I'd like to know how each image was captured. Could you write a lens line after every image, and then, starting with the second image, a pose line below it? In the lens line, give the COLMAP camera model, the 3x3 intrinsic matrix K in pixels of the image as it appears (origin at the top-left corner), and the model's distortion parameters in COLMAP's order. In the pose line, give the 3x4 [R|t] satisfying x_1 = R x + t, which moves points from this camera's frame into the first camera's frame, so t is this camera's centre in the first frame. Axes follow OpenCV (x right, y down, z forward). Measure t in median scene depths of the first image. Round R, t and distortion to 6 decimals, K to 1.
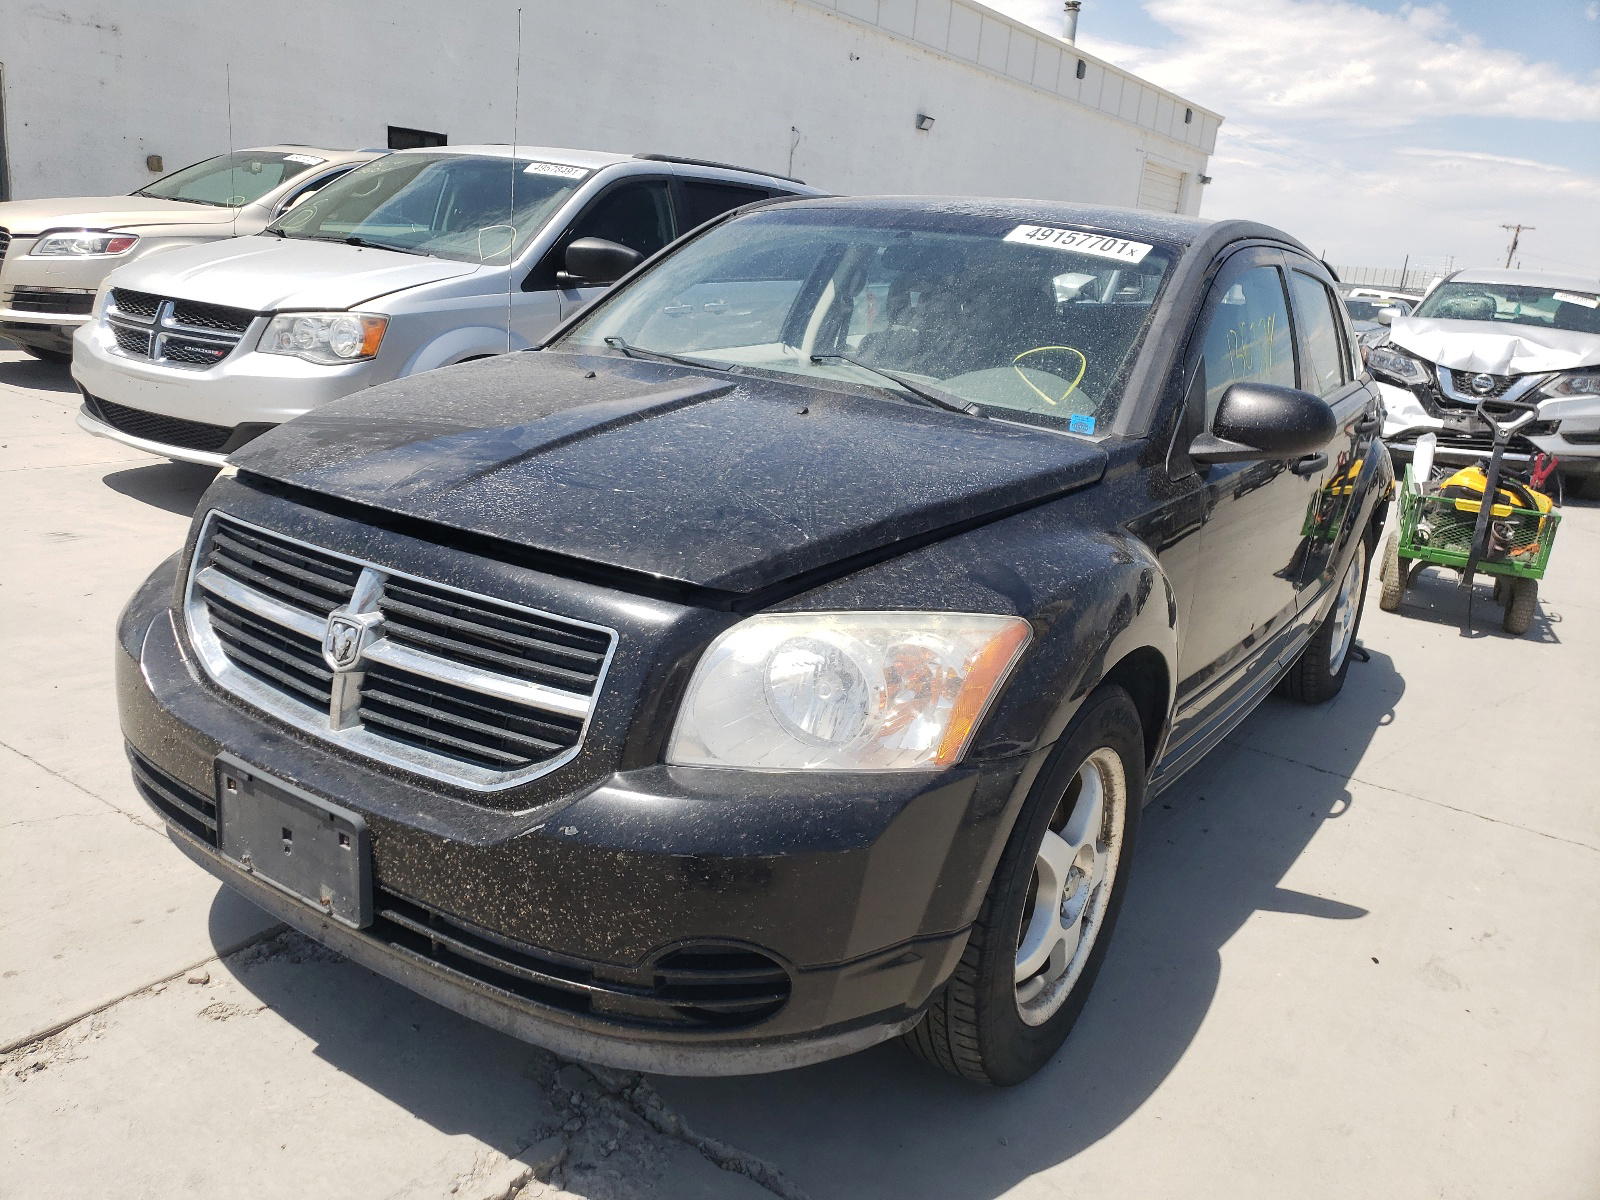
lens RADIAL K [[1312.0, 0, 774.7], [0, 1312.0, 599.8], [0, 0, 1]] dist [0.001539, 0.001180]
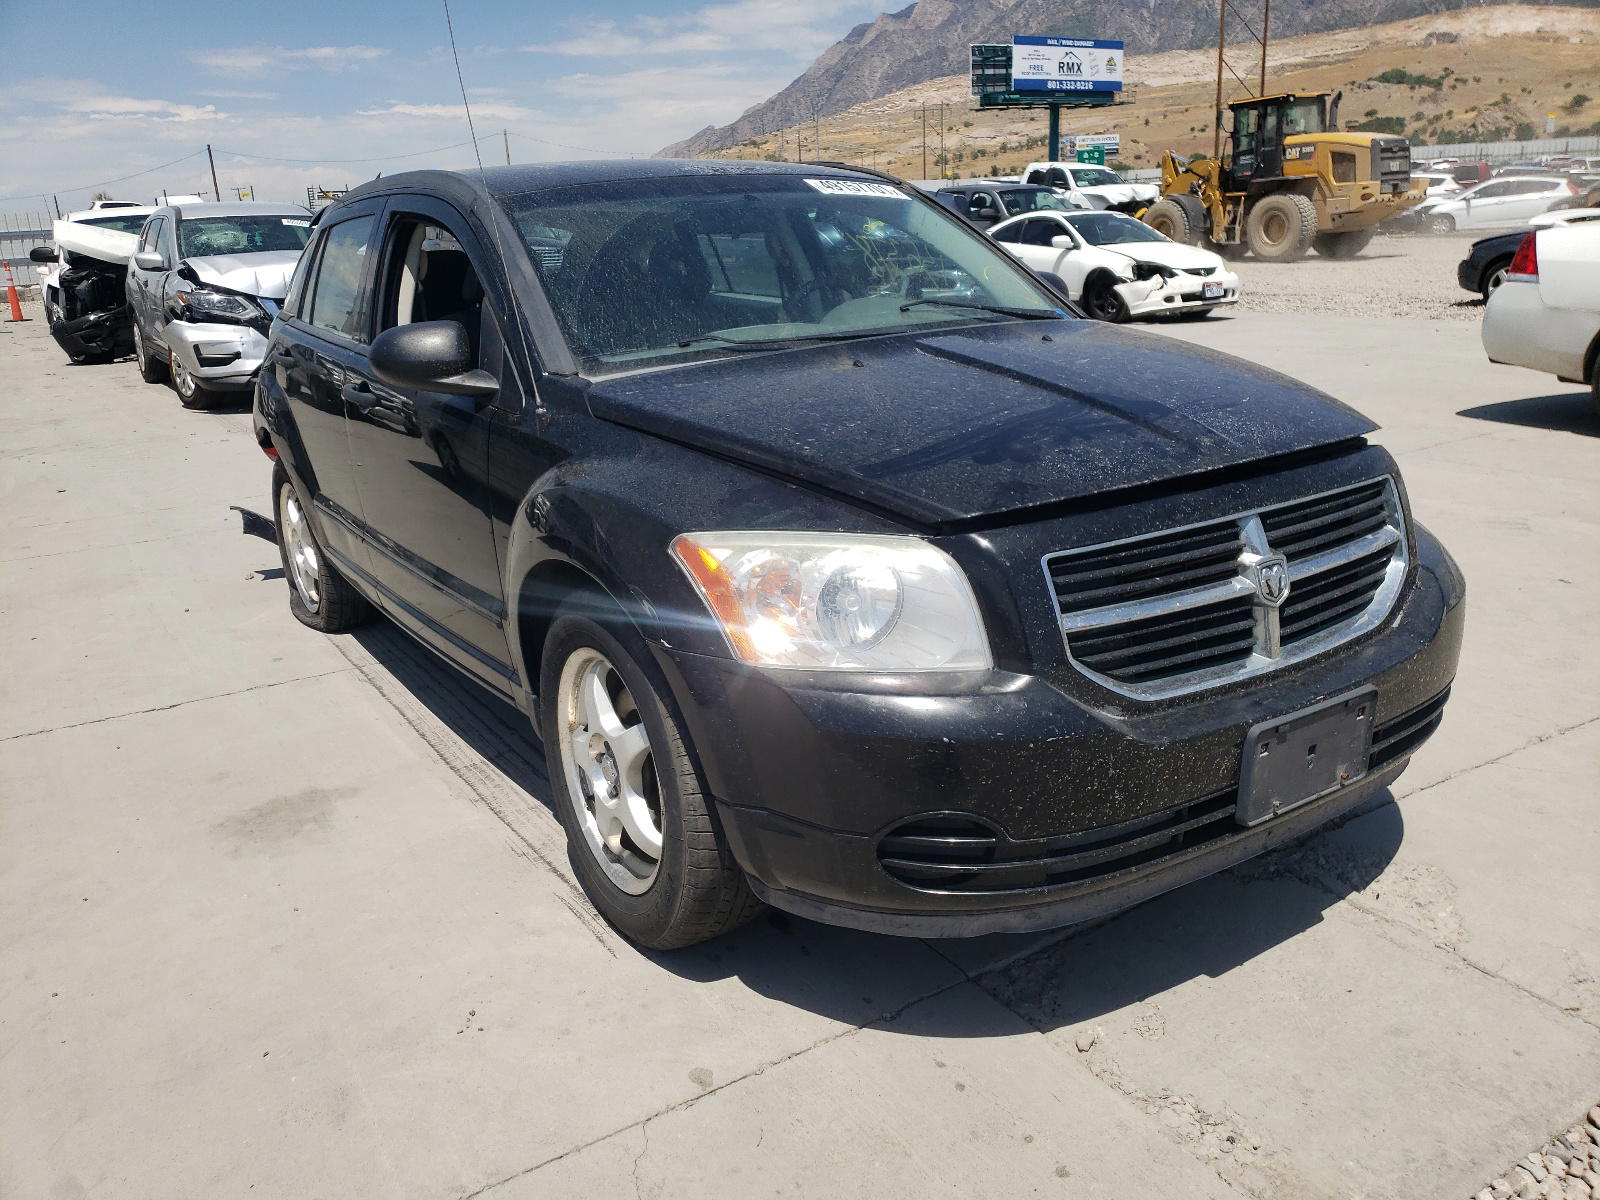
lens RADIAL K [[1312.0, 0, 774.7], [0, 1312.0, 599.8], [0, 0, 1]] dist [0.001539, 0.001180]
pose [[0.359405, -0.356560, 0.862376, -1.414591], [0.312743, 0.916705, 0.248683, -0.356561], [-0.879215, 0.180324, 0.440980, 0.843418]]
